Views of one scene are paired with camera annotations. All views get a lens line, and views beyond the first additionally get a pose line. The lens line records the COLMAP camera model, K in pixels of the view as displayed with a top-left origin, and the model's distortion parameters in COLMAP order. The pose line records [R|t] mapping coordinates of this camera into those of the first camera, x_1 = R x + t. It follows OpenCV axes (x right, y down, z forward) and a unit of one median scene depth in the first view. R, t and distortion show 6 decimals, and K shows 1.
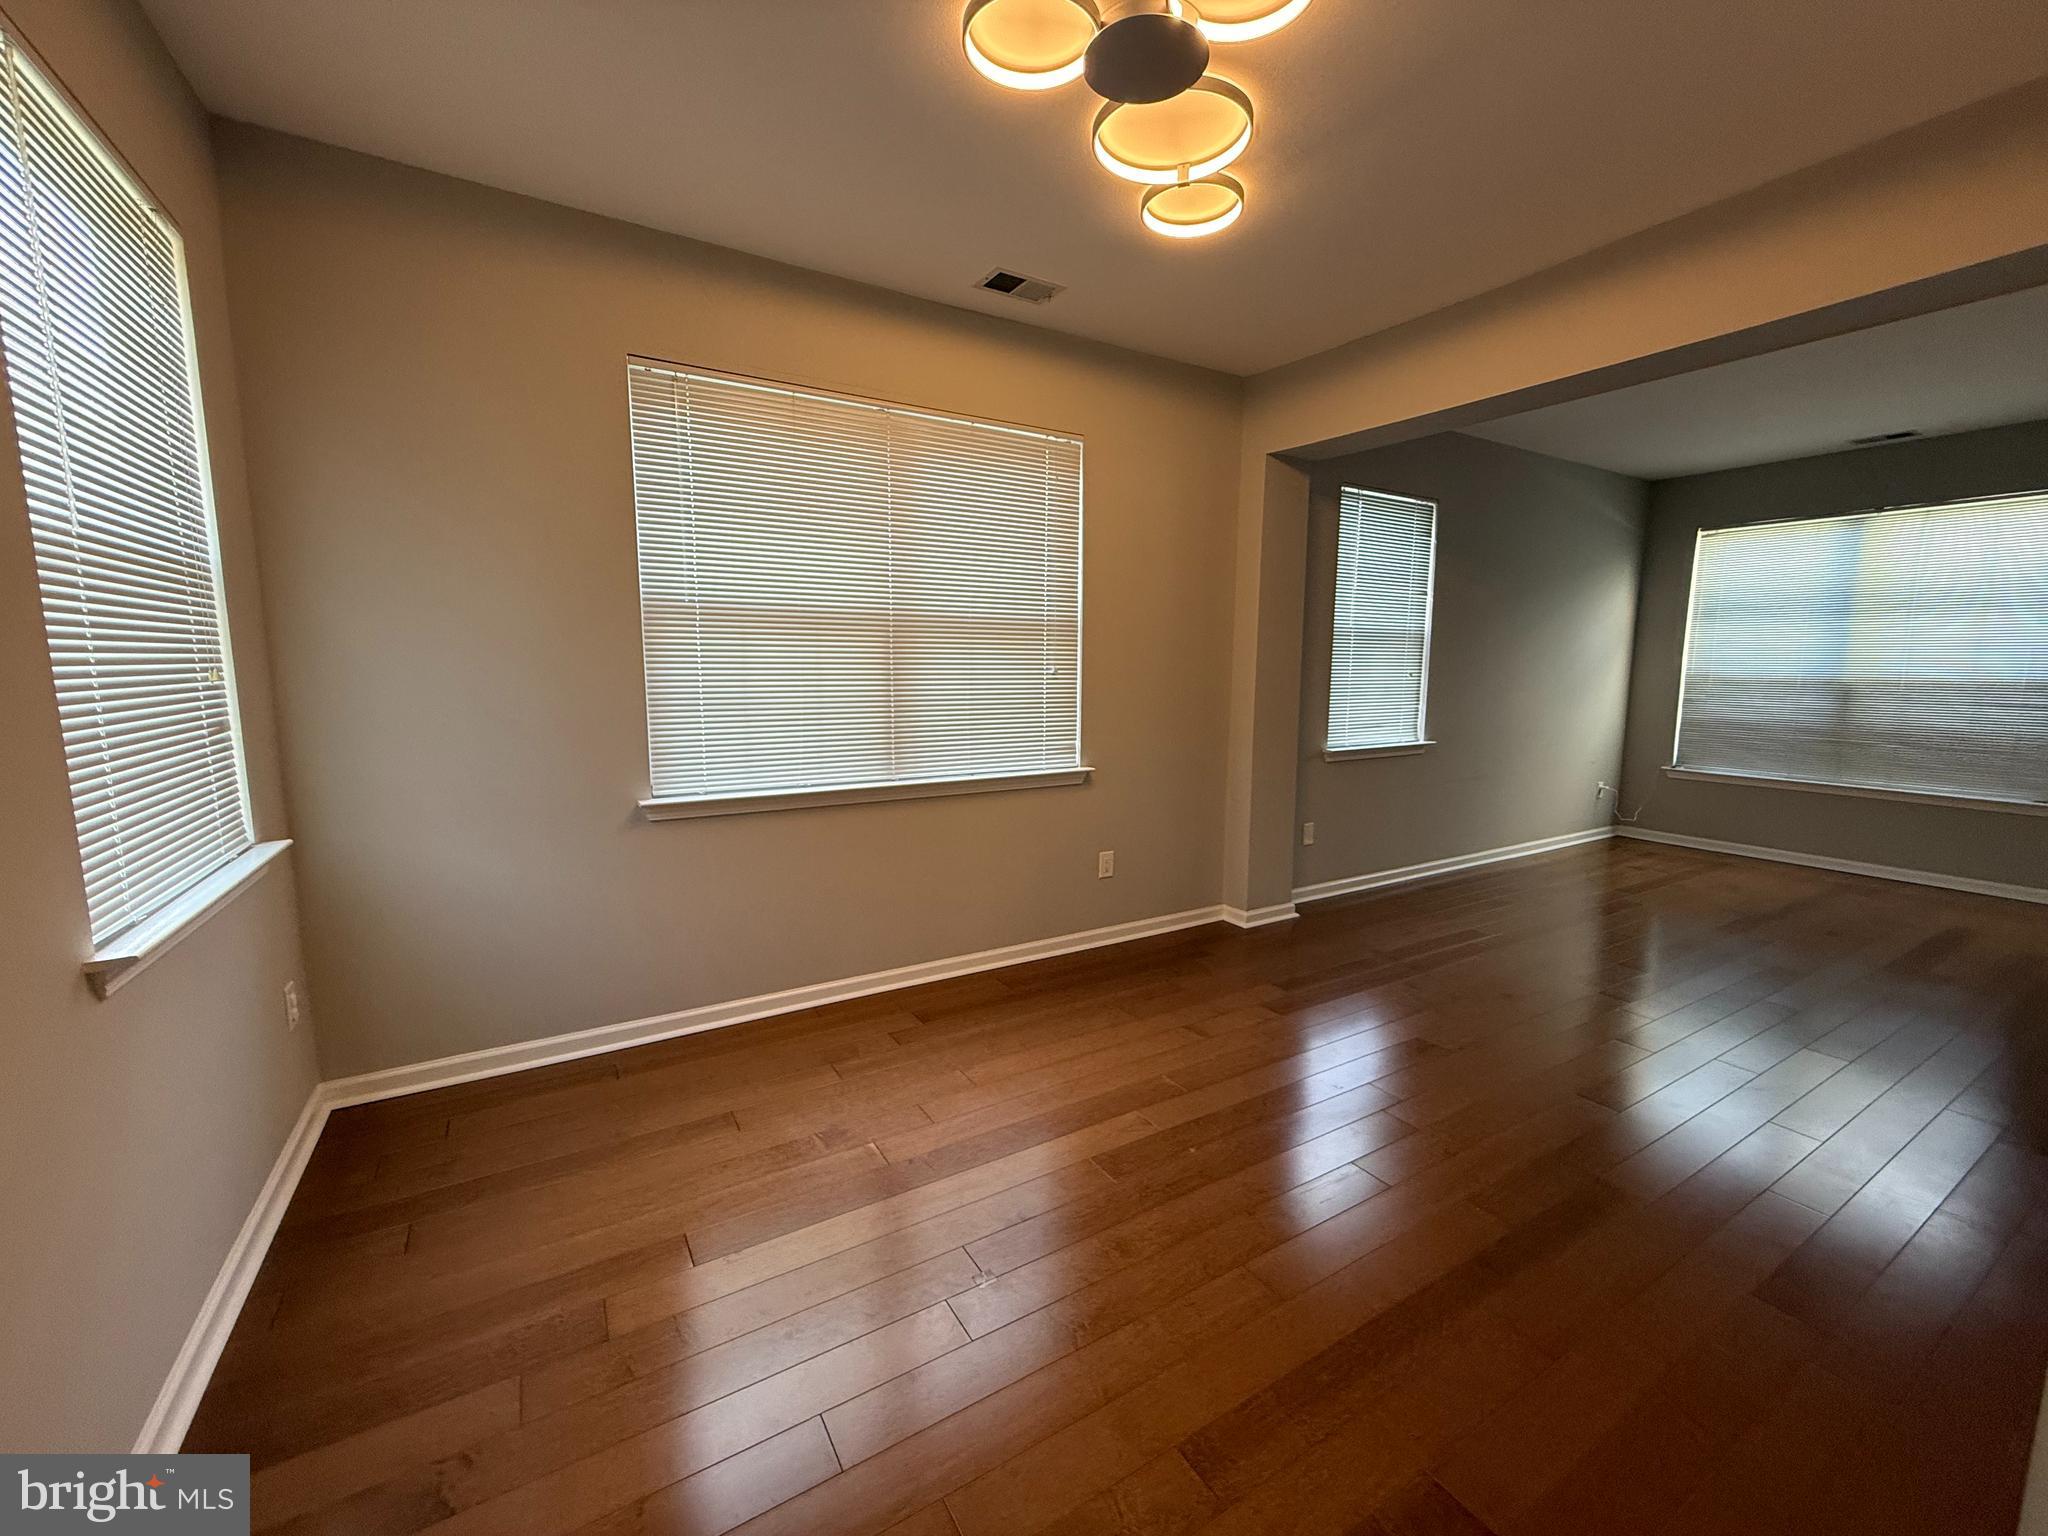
lens RADIAL K [[814.0, 0, 1025.2], [0, 814.0, 767.5], [0, 0, 1]] dist [0.013733, 0.000052]
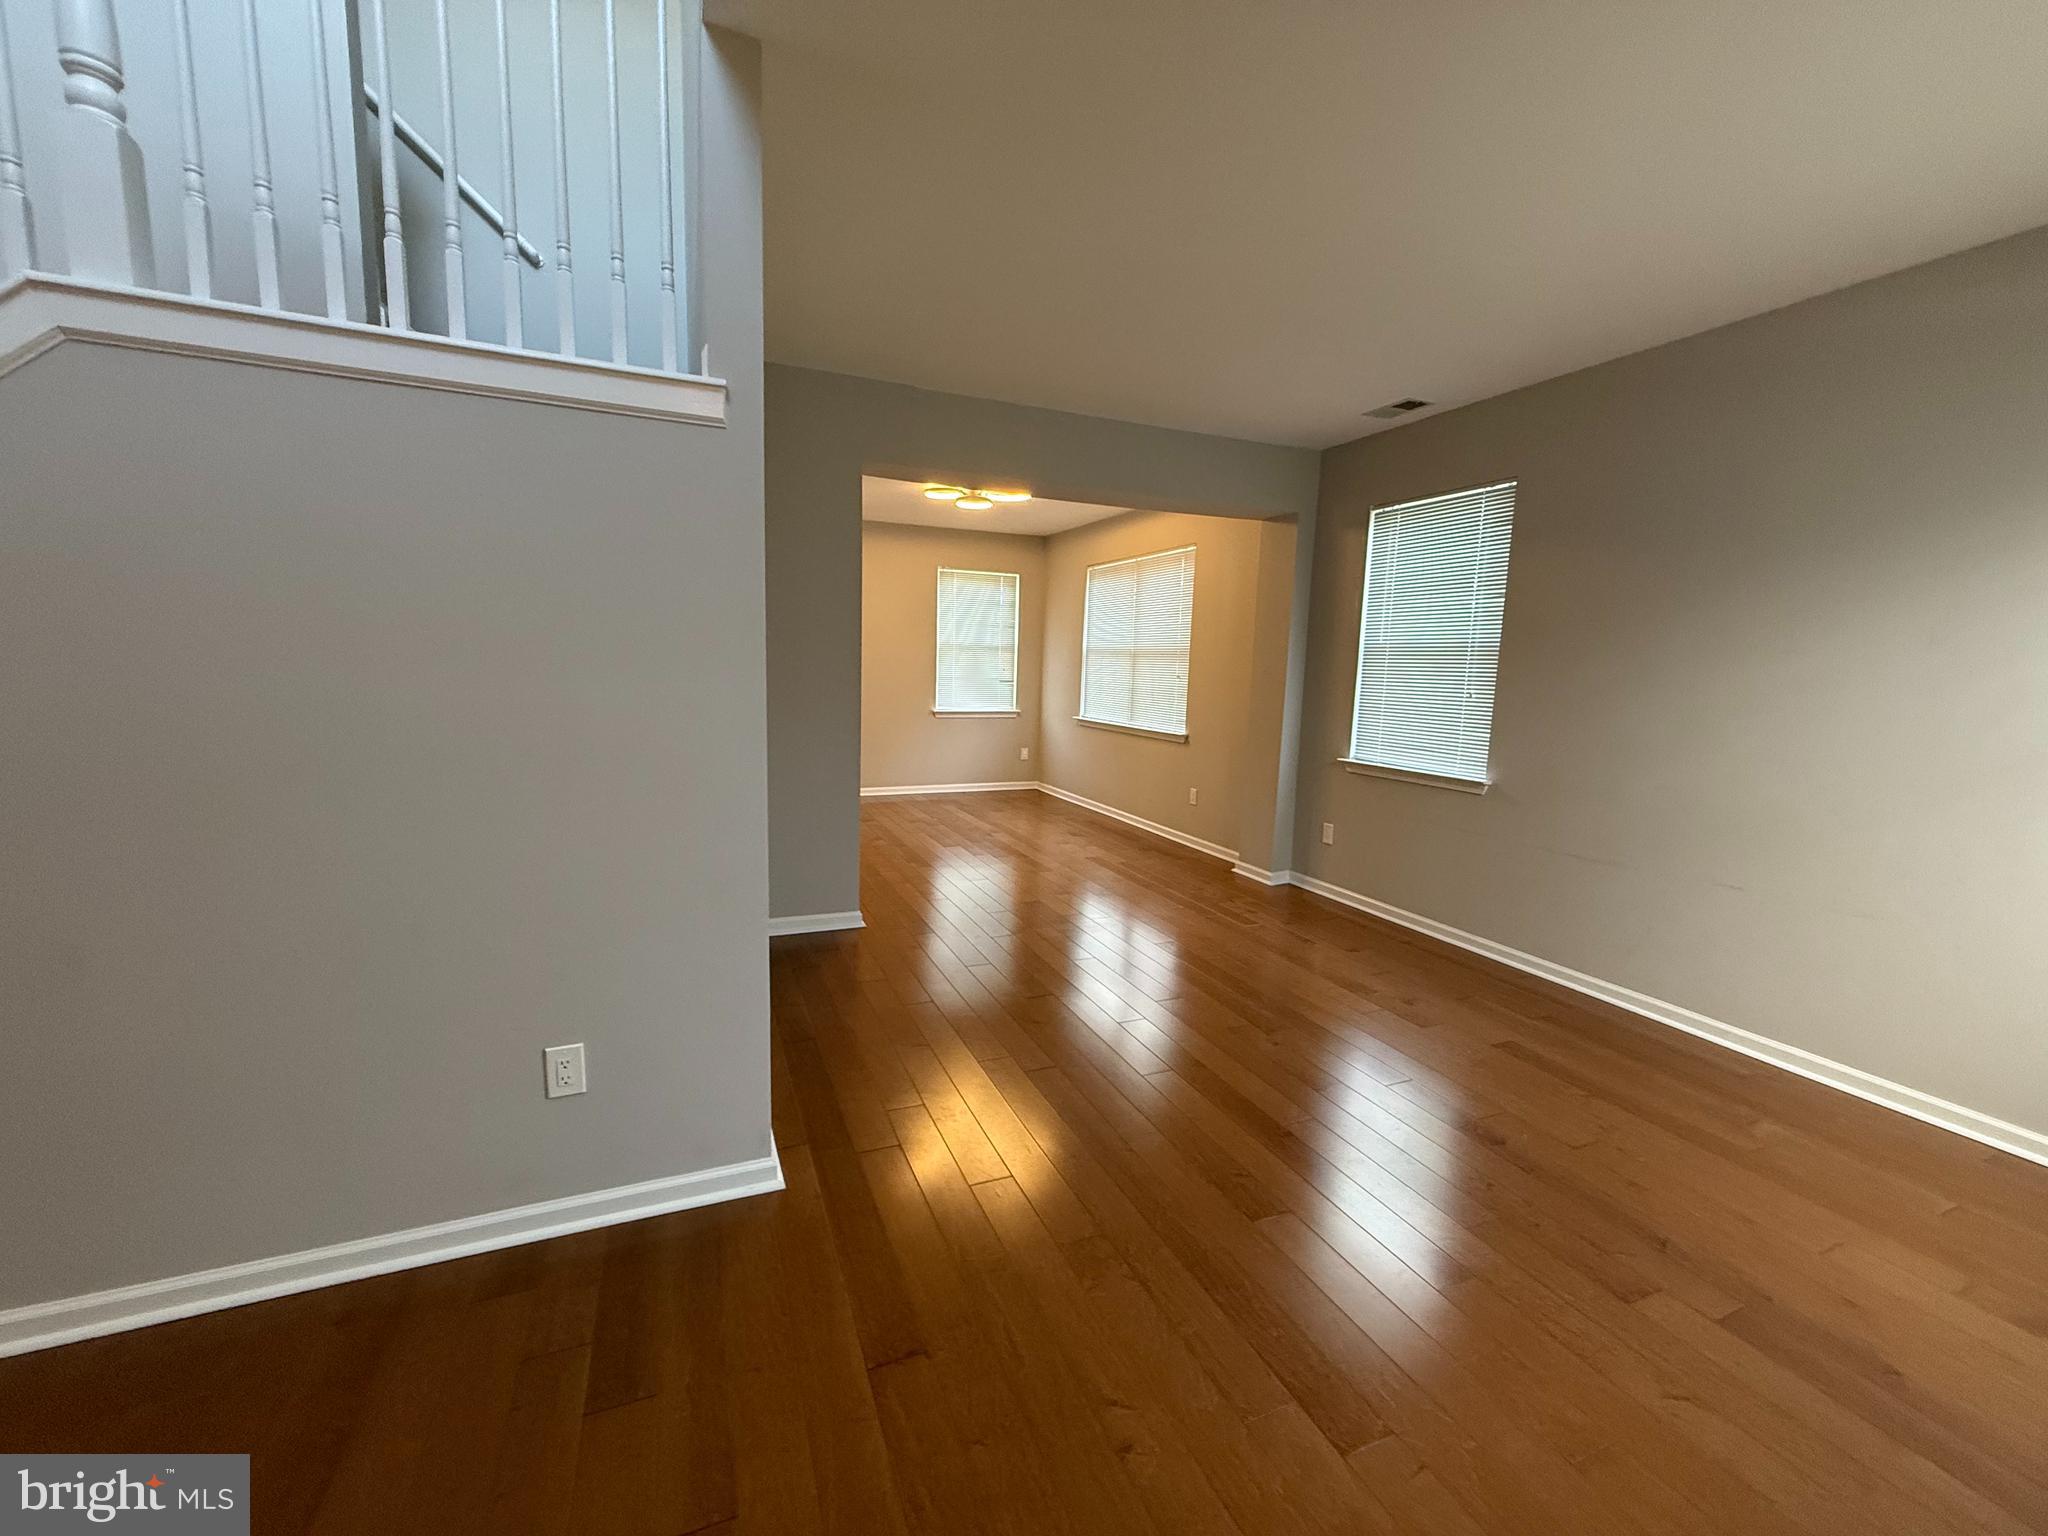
lens RADIAL K [[814.0, 0, 1020.3], [0, 814.0, 771.4], [0, 0, 1]] dist [0.013733, 0.000052]
pose [[-0.128541, 0.119068, -0.984530, 1.728409], [-0.164624, 0.976430, 0.139581, -0.099173], [0.977945, 0.180019, -0.105910, 0.824951]]
